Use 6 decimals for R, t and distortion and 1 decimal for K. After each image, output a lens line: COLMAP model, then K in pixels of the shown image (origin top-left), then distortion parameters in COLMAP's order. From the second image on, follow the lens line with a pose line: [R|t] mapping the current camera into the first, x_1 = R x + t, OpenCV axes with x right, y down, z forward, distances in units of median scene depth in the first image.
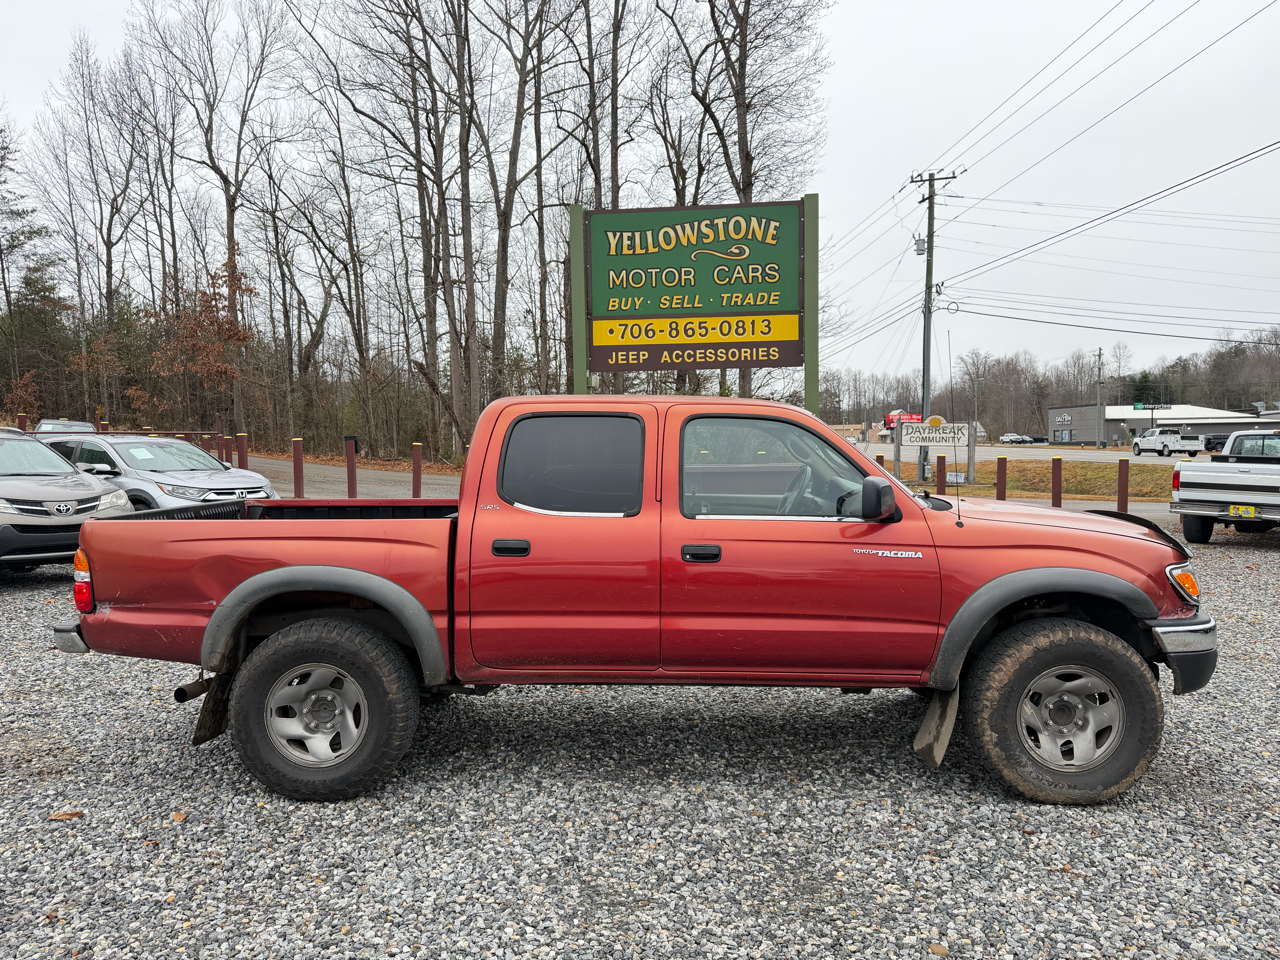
lens RADIAL K [[887.4, 0, 637.7], [0, 887.4, 497.4], [0, 0, 1]] dist [0.043341, -0.045141]
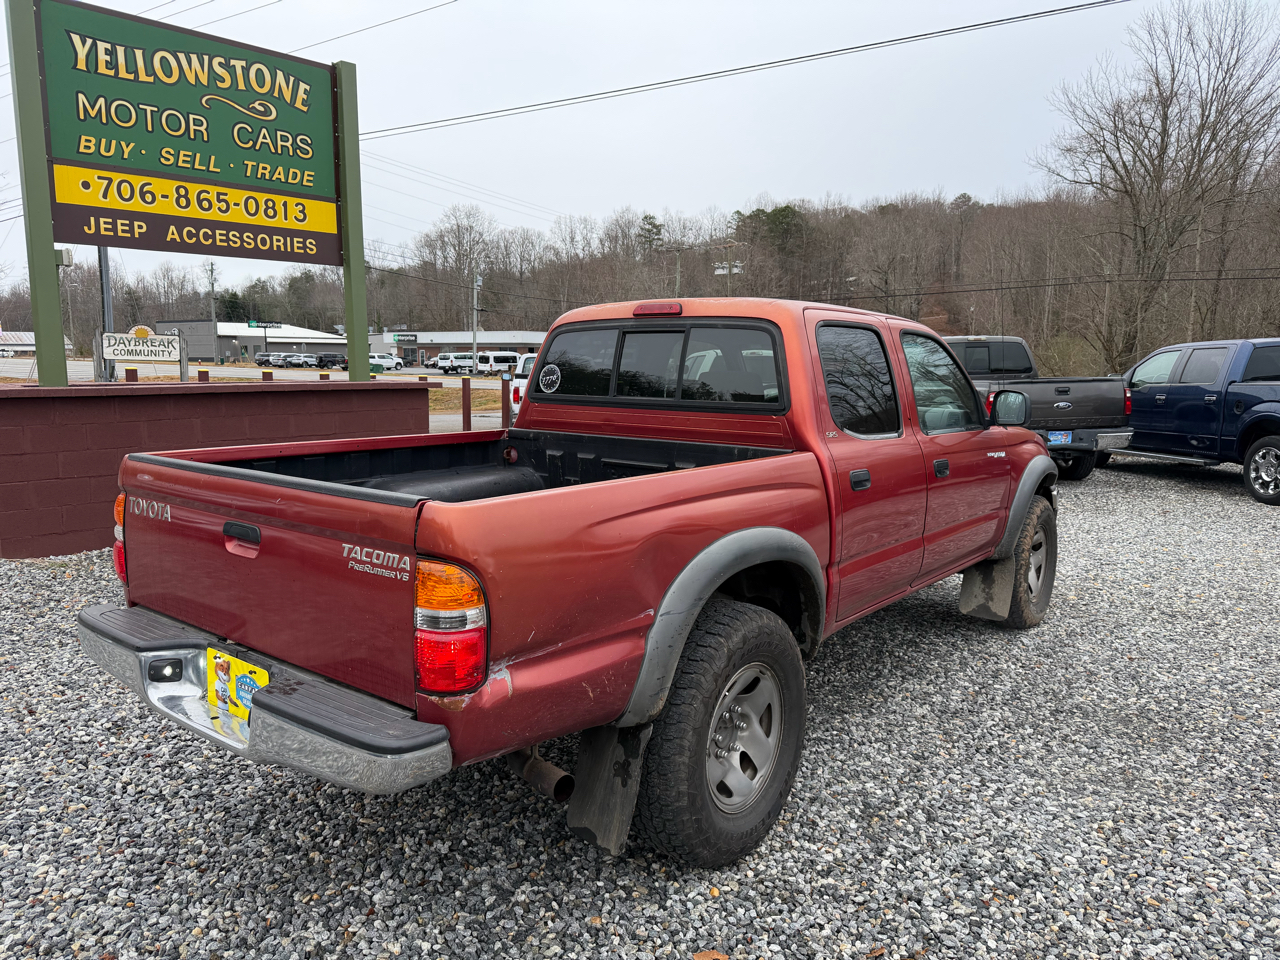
lens RADIAL K [[901.6, 0, 640.0], [0, 901.6, 480.0], [0, 0, 1]] dist [0.027066, -0.028698]
pose [[0.590343, -0.092489, 0.801836, -0.361395], [0.034655, 0.995402, 0.089302, -0.009495], [-0.806408, -0.024931, 0.590833, 0.245268]]
